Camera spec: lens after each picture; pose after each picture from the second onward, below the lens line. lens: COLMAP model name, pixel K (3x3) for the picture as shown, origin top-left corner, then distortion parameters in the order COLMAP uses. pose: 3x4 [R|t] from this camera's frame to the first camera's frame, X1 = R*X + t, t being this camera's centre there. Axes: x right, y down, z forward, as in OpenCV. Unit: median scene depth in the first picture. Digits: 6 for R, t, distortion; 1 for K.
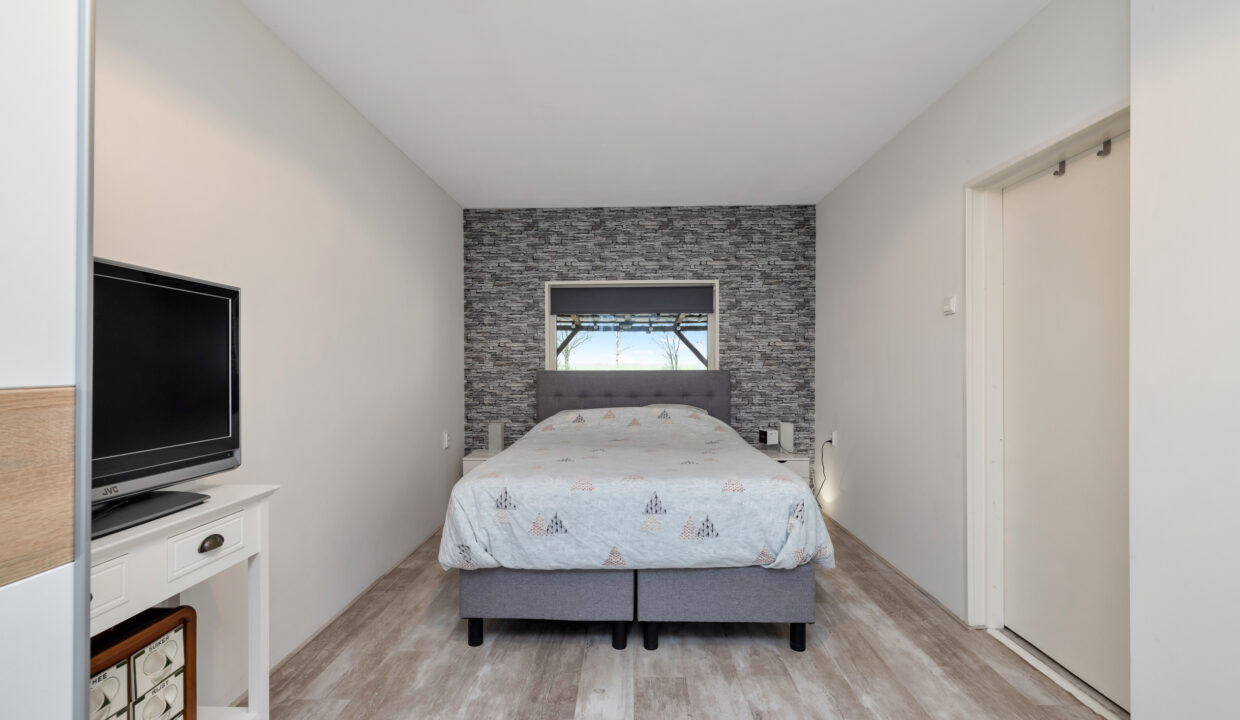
lens RADIAL K [[529.7, 0, 625.6], [0, 529.7, 363.9], [0, 0, 1]] dist [-0.000077, -0.000405]
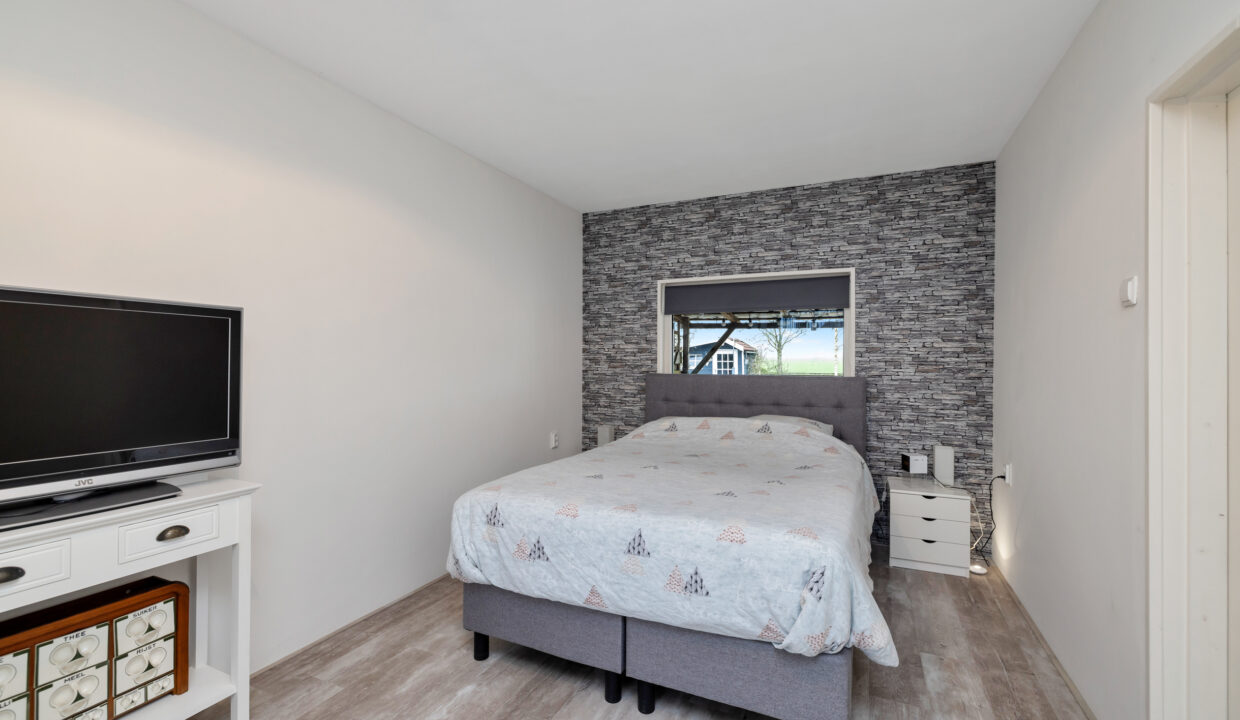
lens RADIAL K [[529.7, 0, 618.8], [0, 529.7, 355.7], [0, 0, 1]] dist [-0.000077, -0.000405]
pose [[0.918214, 0.005100, -0.396052, 0.303411], [-0.007486, 0.999962, -0.004477, -0.026649], [0.396014, 0.007076, 0.918217, 0.174233]]
